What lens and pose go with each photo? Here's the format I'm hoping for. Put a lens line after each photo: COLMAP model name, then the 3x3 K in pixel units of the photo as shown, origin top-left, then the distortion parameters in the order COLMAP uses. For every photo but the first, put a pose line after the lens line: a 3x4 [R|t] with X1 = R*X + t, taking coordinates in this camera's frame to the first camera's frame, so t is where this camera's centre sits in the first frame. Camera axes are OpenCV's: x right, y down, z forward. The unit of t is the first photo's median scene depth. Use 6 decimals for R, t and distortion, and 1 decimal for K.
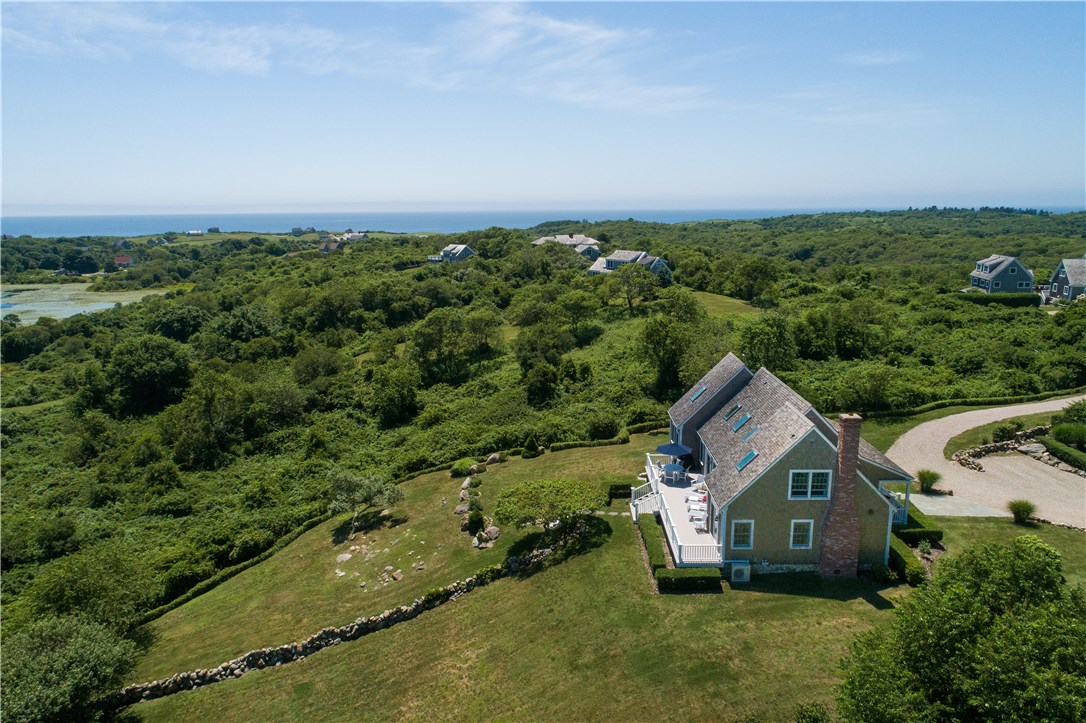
lens RADIAL K [[730.2, 0, 549.0], [0, 730.2, 361.1], [0, 0, 1]] dist [-0.008491, 0.007480]
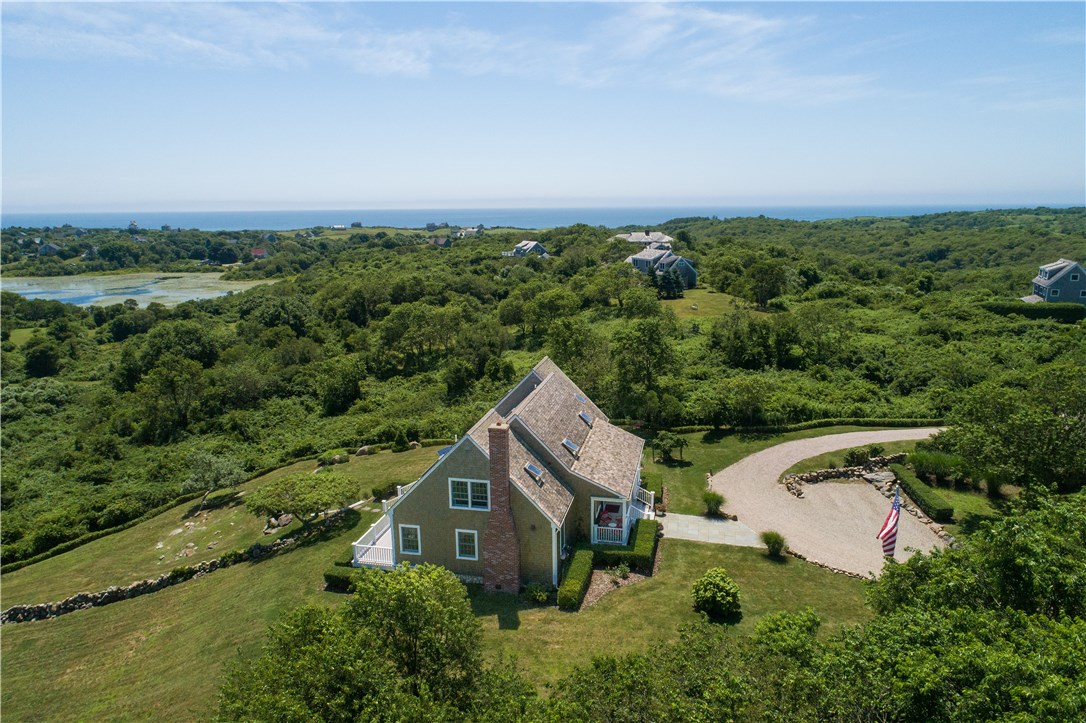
lens RADIAL K [[730.2, 0, 548.7], [0, 730.2, 362.5], [0, 0, 1]] dist [-0.008491, 0.007480]
pose [[0.981037, 0.041150, -0.189401, 0.182884], [-0.039849, 0.999149, 0.010674, -0.005946], [0.189679, -0.002924, 0.981842, 0.018915]]
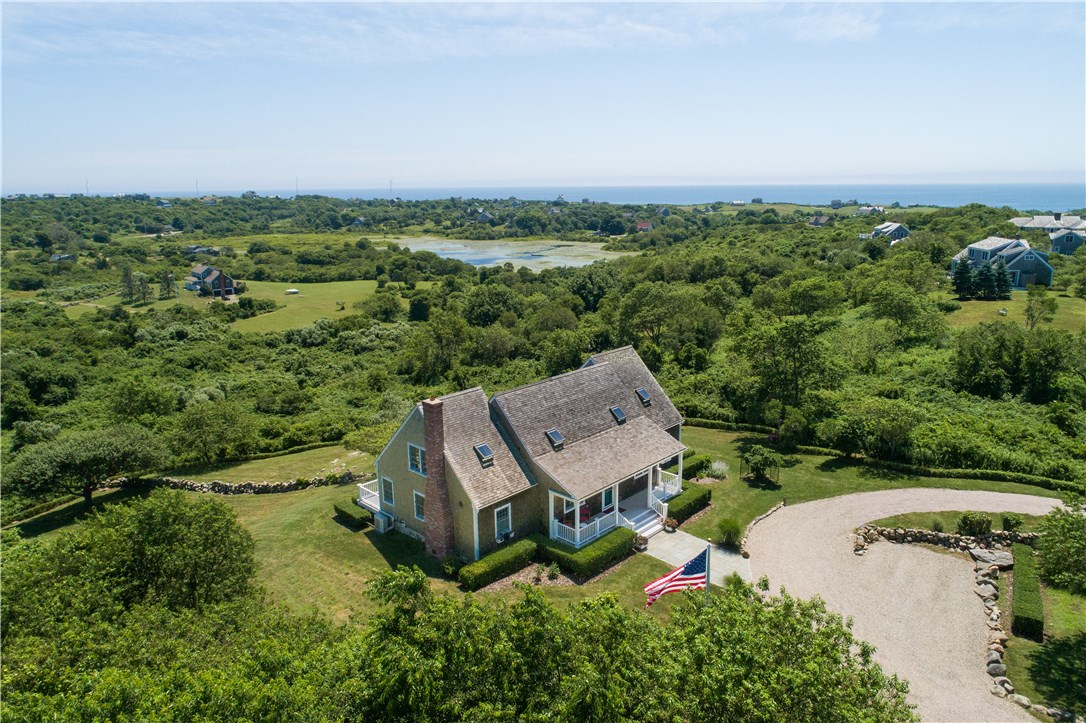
lens RADIAL K [[730.2, 0, 544.5], [0, 730.2, 366.3], [0, 0, 1]] dist [-0.008491, 0.007480]
pose [[0.733374, 0.167718, -0.658812, 0.330537], [-0.138263, 0.985633, 0.097009, -0.025587], [0.665617, 0.019946, 0.746027, 0.096551]]
